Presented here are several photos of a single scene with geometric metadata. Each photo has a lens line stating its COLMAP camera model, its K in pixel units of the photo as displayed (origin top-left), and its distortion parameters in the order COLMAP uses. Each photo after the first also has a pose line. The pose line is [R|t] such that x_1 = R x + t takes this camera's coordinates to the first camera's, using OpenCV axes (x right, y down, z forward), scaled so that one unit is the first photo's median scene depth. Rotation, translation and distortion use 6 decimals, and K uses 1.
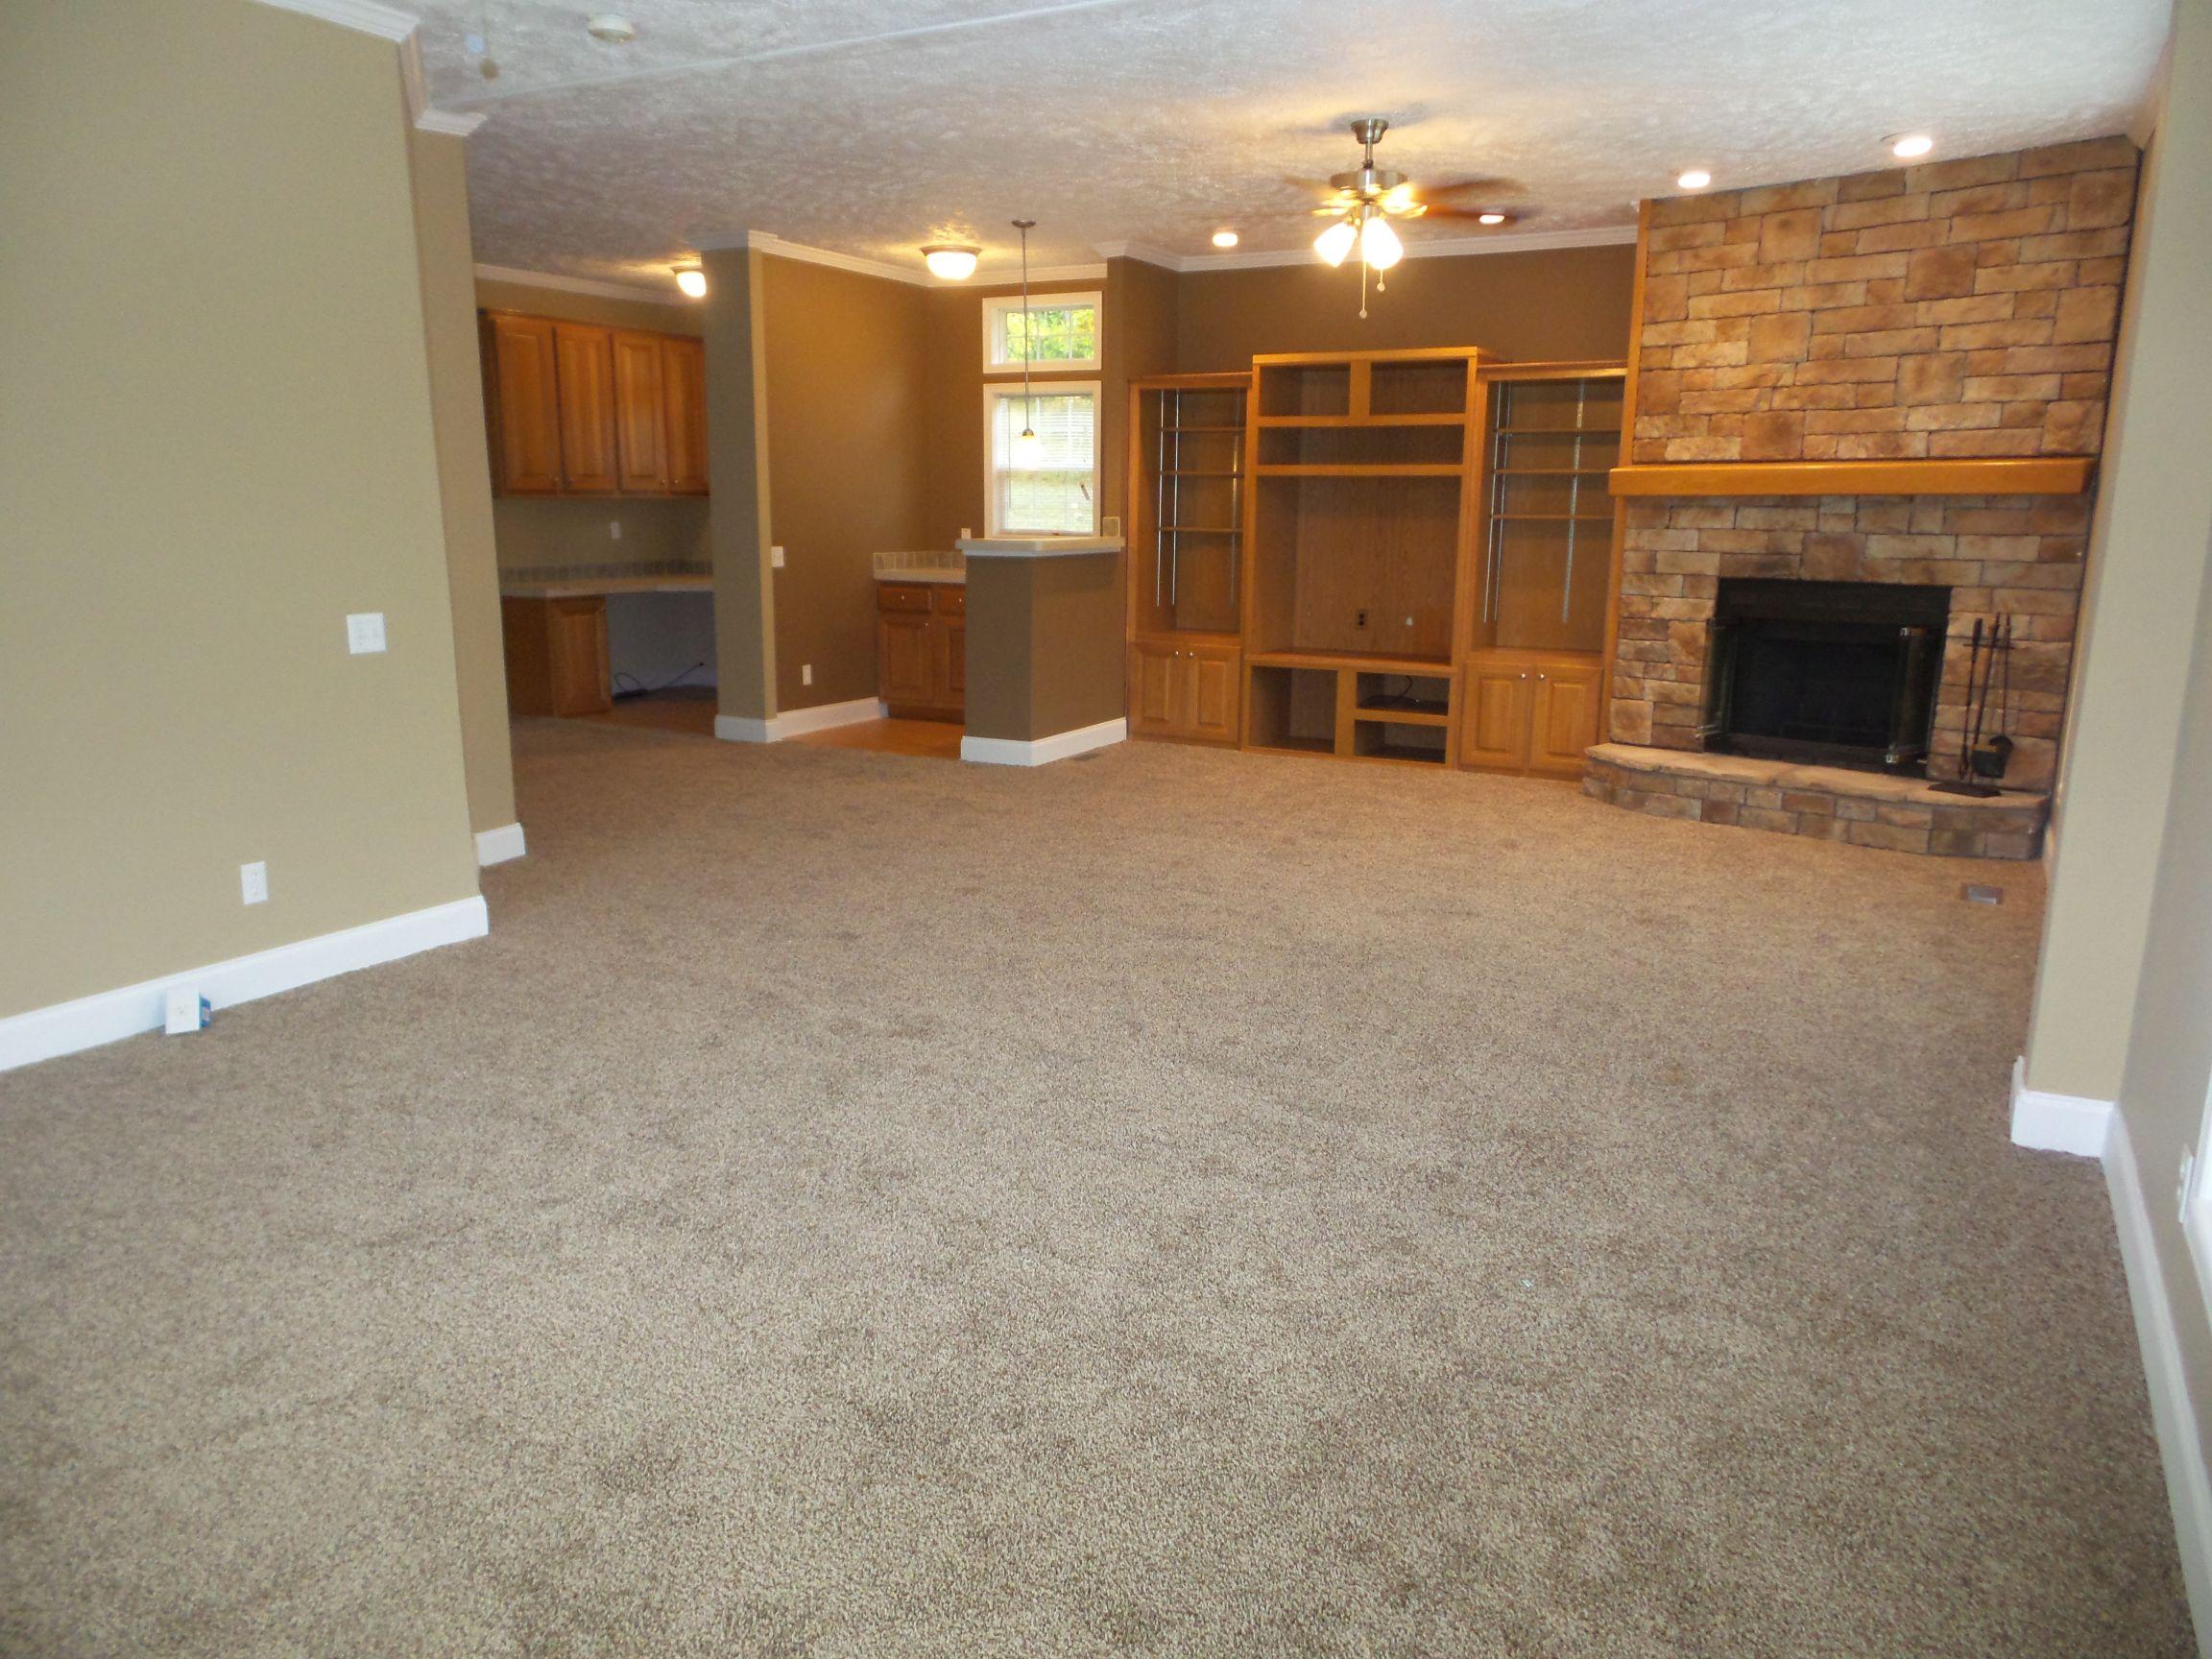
lens RADIAL K [[1540.4, 0, 1117.9], [0, 1540.4, 837.4], [0, 0, 1]] dist [0.006312, 0.000183]
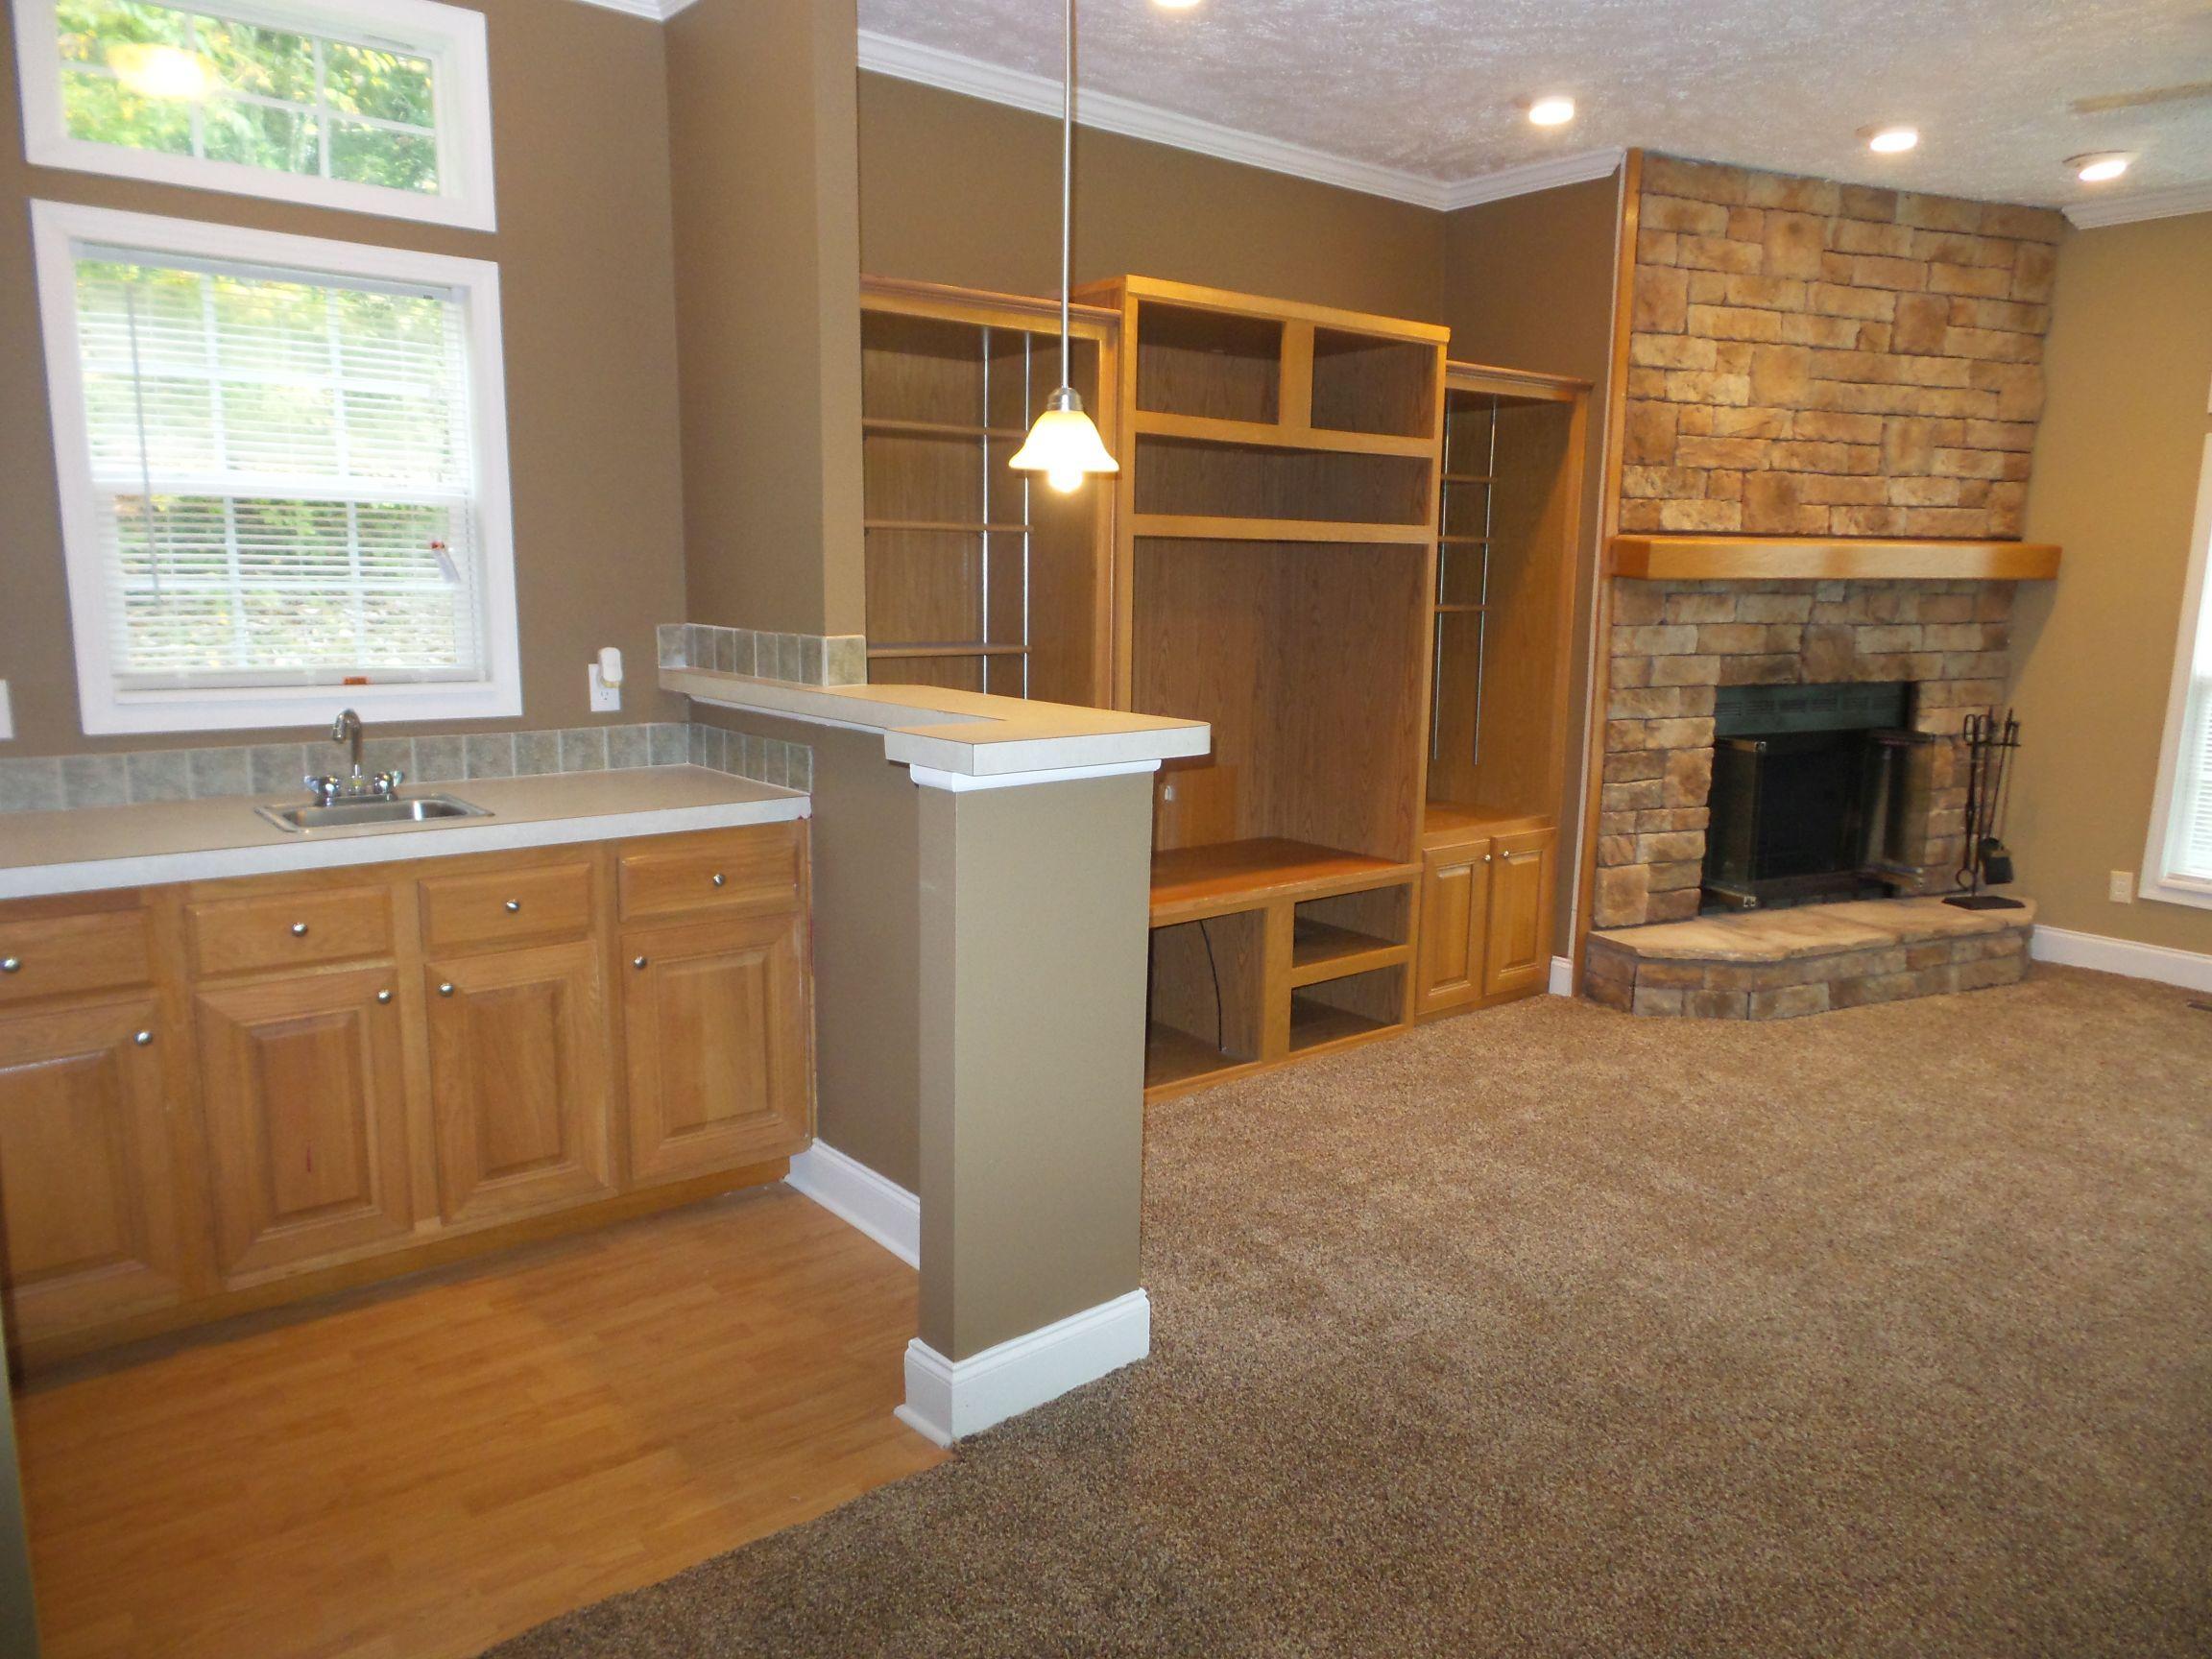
lens RADIAL K [[1540.4, 0, 1117.9], [0, 1540.4, 837.4], [0, 0, 1]] dist [0.006312, 0.000183]
pose [[0.374329, -0.164929, 0.912511, -0.427370], [0.188401, 0.977058, 0.099310, -0.233735], [-0.907955, 0.134744, 0.396814, 1.007987]]
